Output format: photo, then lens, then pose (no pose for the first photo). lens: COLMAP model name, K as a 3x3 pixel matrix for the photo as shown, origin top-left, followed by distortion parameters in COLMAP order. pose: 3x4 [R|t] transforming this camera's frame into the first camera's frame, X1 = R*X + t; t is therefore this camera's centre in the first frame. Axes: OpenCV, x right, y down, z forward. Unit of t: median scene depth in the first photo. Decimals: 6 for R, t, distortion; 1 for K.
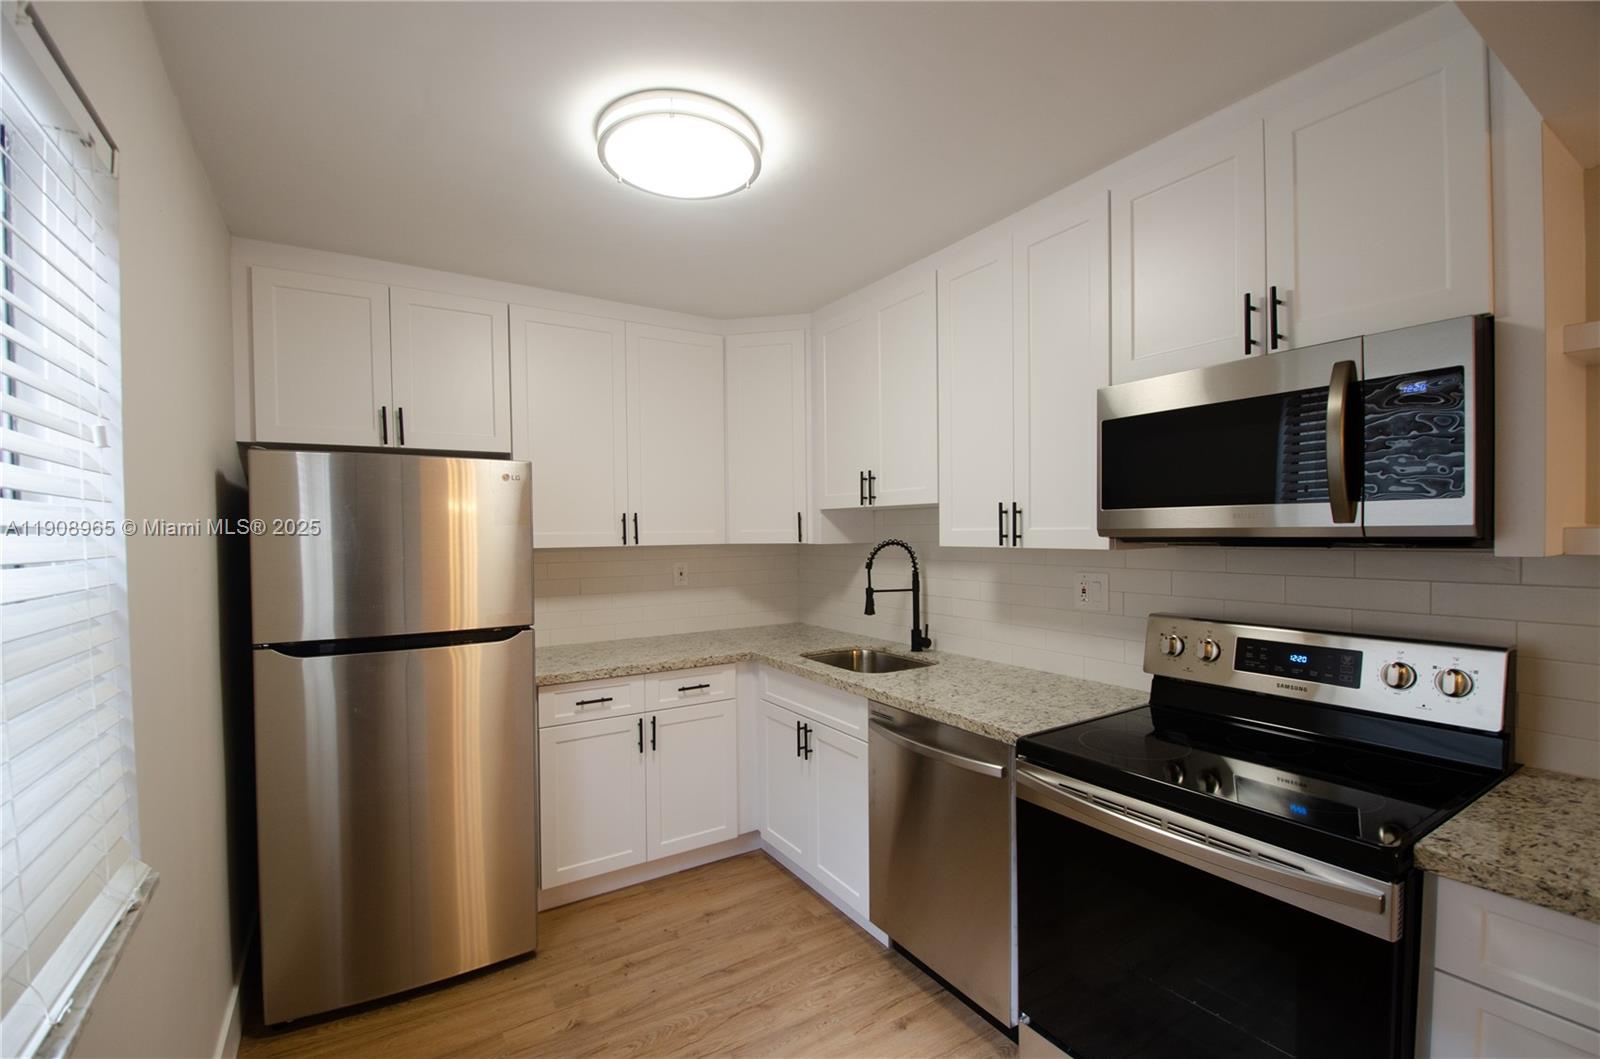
lens RADIAL K [[687.2, 0, 801.9], [0, 687.2, 546.2], [0, 0, 1]] dist [0.000967, -0.015582]
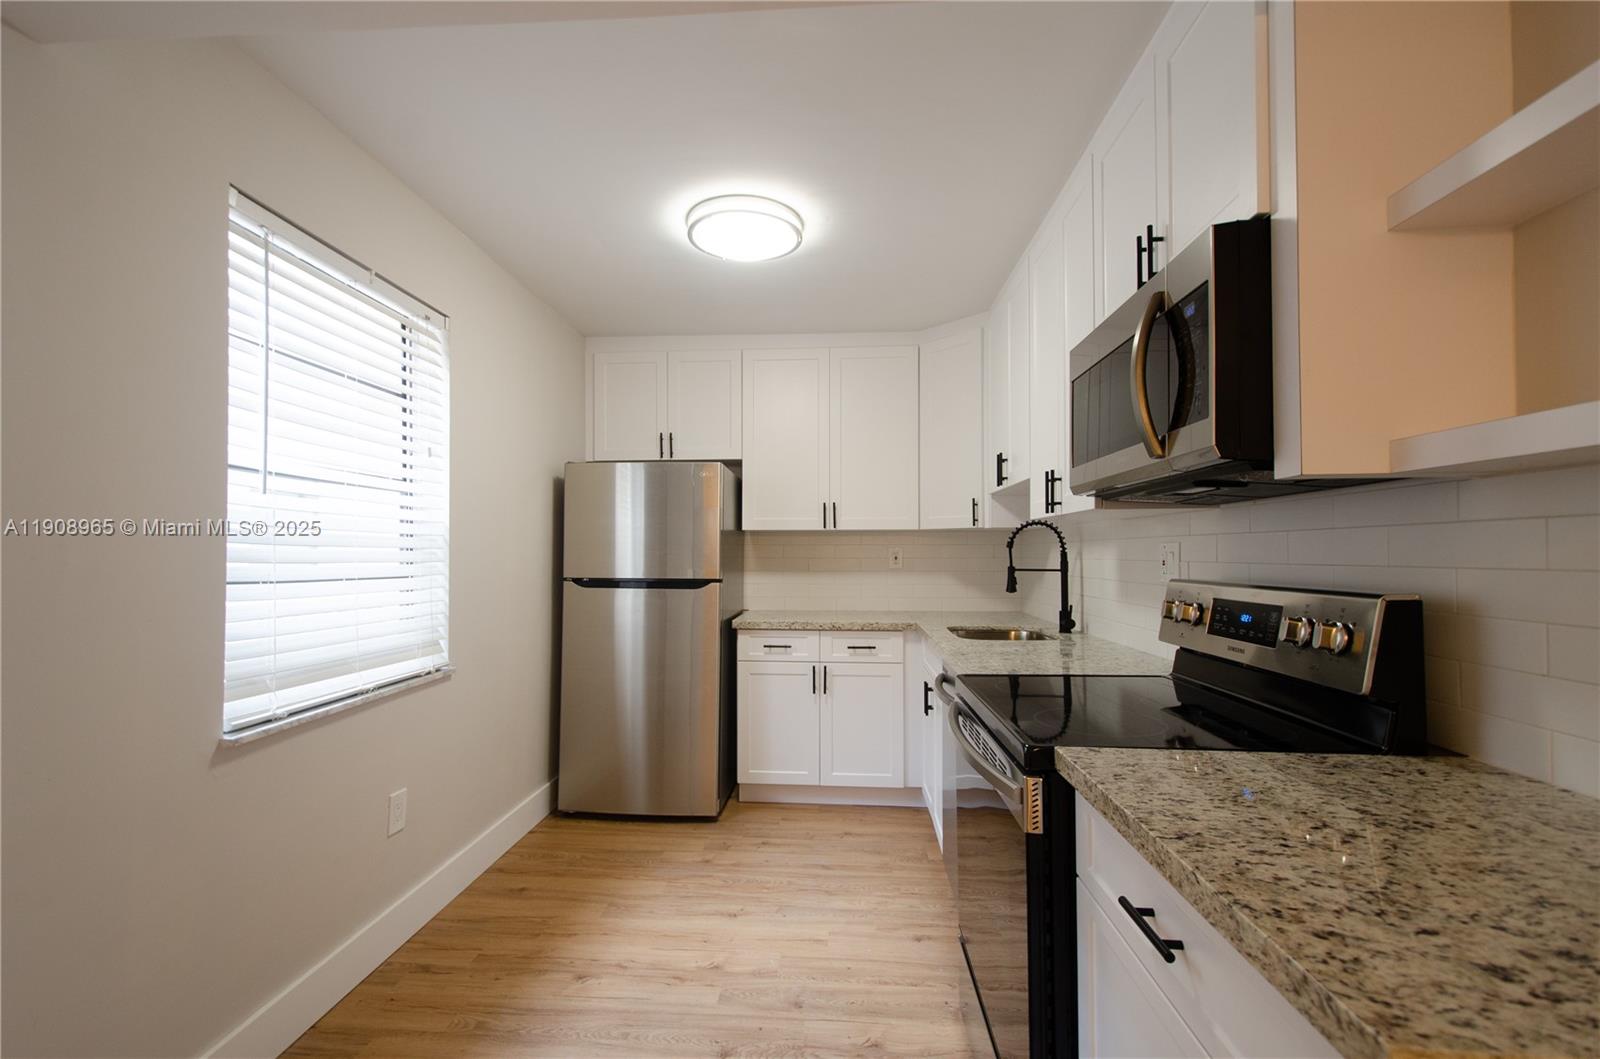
lens RADIAL K [[710.7, 0, 784.7], [0, 710.7, 538.9], [0, 0, 1]] dist [-0.000498, -0.000159]
pose [[0.800008, -0.001747, -0.599986, 0.493527], [-0.021239, 0.999287, -0.031229, 0.063370], [0.599613, 0.037727, 0.799400, -0.063842]]
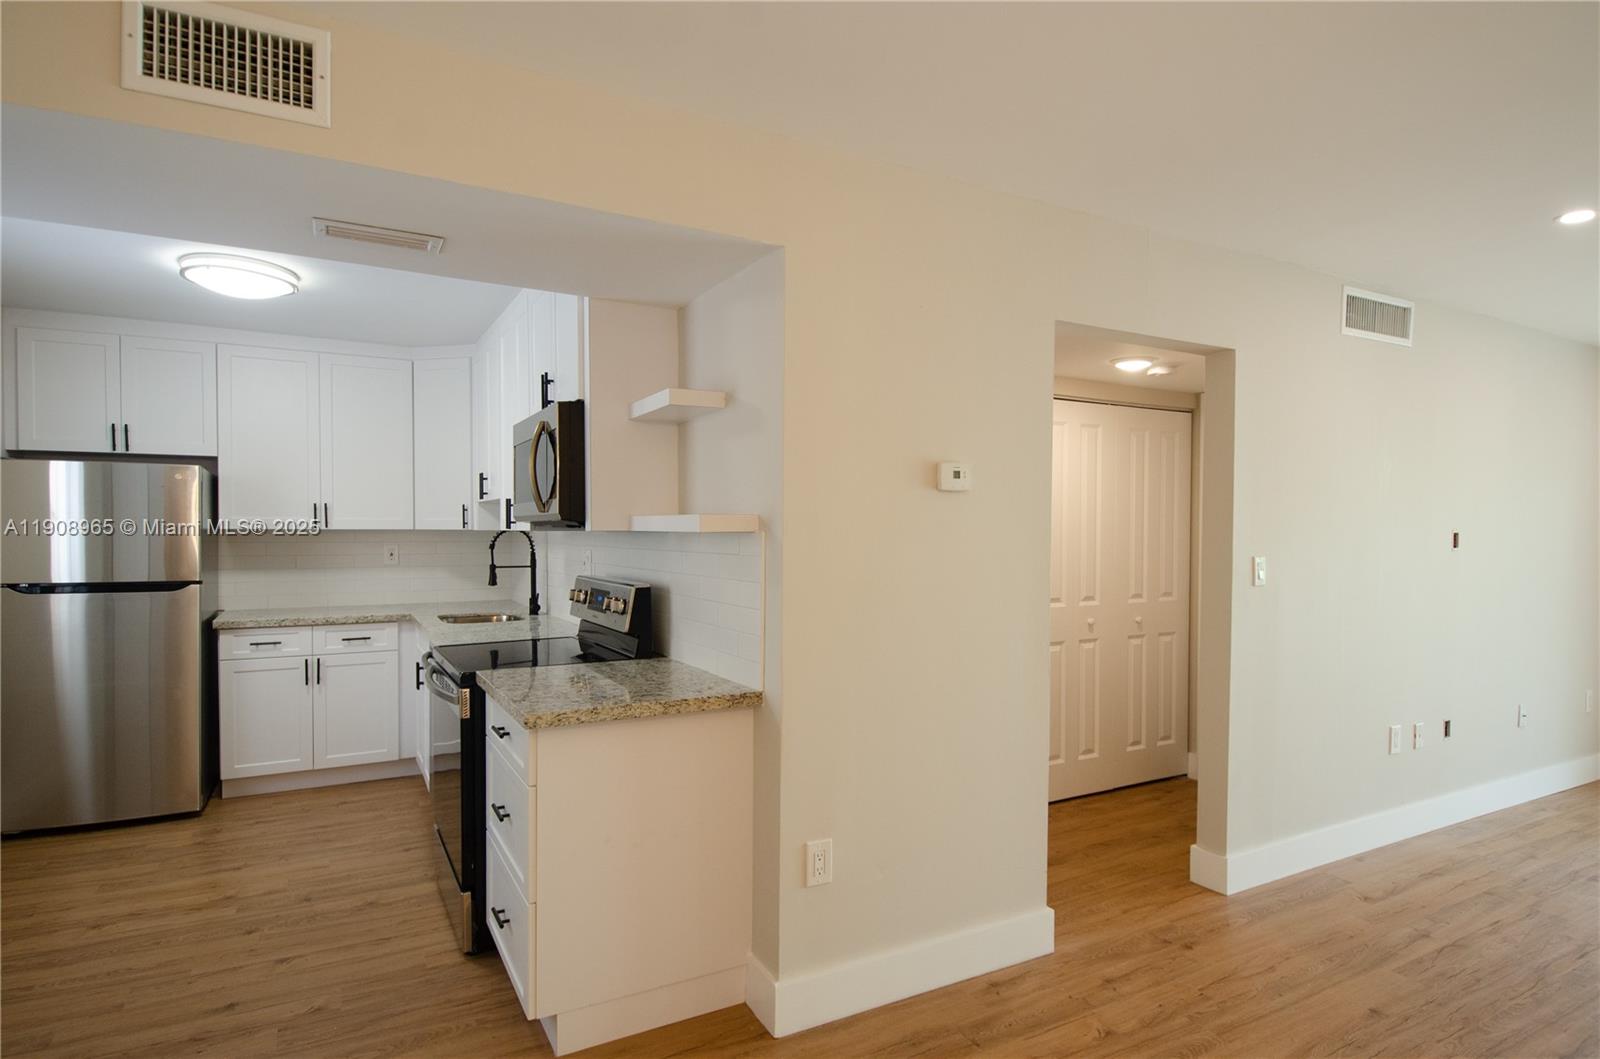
lens RADIAL K [[857.0, 0, 793.0], [0, 857.0, 552.1], [0, 0, 1]] dist [0.026198, -0.027734]
pose [[0.998062, 0.014044, -0.060629, 0.798266], [-0.013846, 0.999897, 0.003685, 0.026423], [0.060674, -0.002839, 0.998154, -0.596906]]
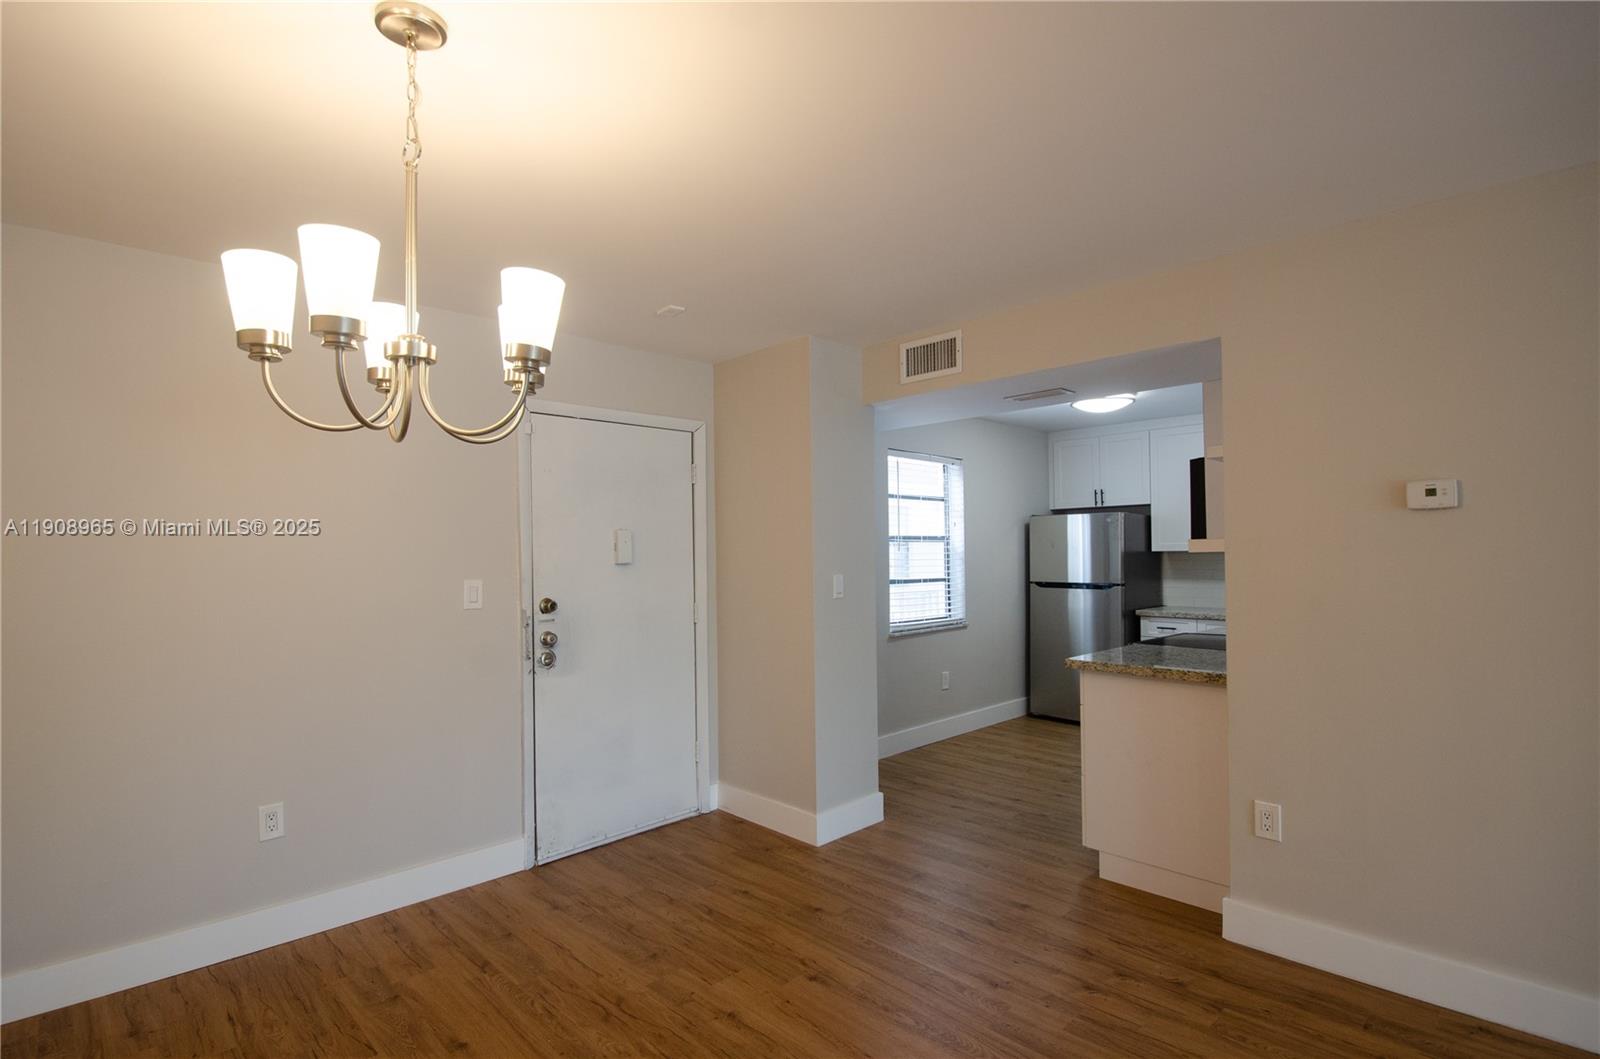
lens RADIAL K [[763.1, 0, 799.5], [0, 763.1, 551.4], [0, 0, 1]] dist [0.000015, -0.000012]
pose [[0.214484, 0.002408, -0.976724, 1.587615], [-0.011131, 0.999938, 0.000021, 0.015008], [0.976664, 0.010867, 0.214498, -0.501762]]
